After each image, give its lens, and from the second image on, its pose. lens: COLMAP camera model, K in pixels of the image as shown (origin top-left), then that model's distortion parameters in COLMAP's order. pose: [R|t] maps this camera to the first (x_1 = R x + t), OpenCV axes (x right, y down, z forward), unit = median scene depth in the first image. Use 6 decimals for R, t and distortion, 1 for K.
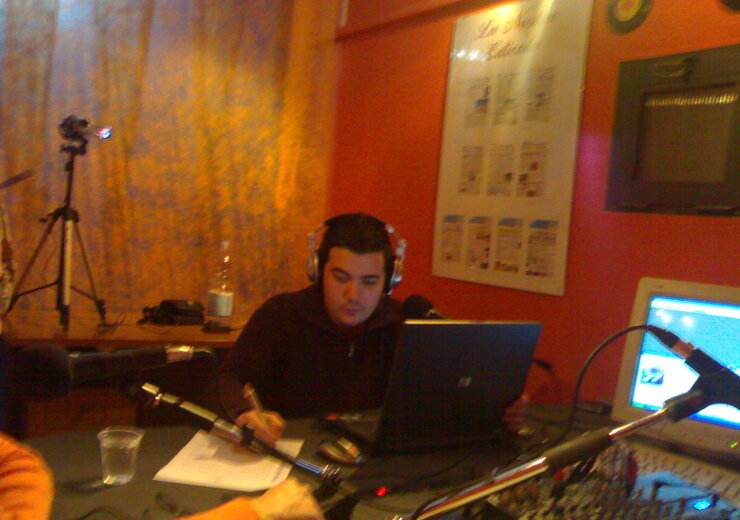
lens RADIAL K [[841.8, 0, 370.0], [0, 841.8, 260.0], [0, 0, 1]] dist [-0.014550, 0.000116]
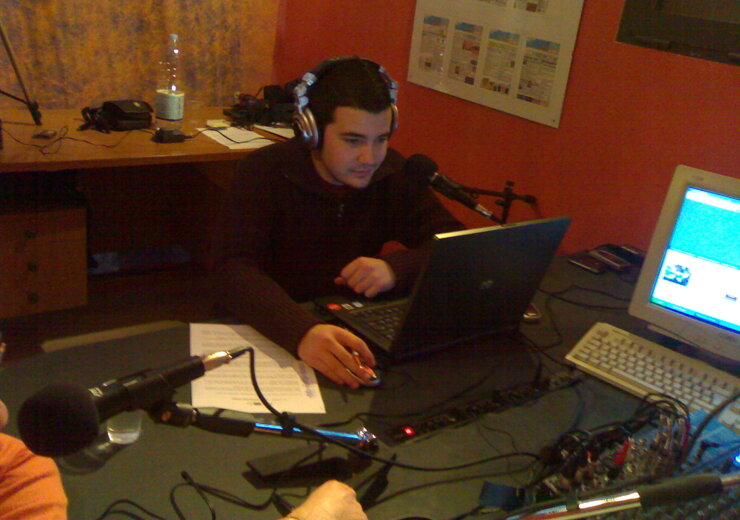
lens RADIAL K [[848.8, 0, 370.0], [0, 848.8, 260.0], [0, 0, 1]] dist [-0.197014, 0.691227]
pose [[0.994356, 0.009698, 0.105655, -0.060274], [-0.043967, 0.943951, 0.327146, -0.095289], [-0.096561, -0.329944, 0.939049, 0.088072]]
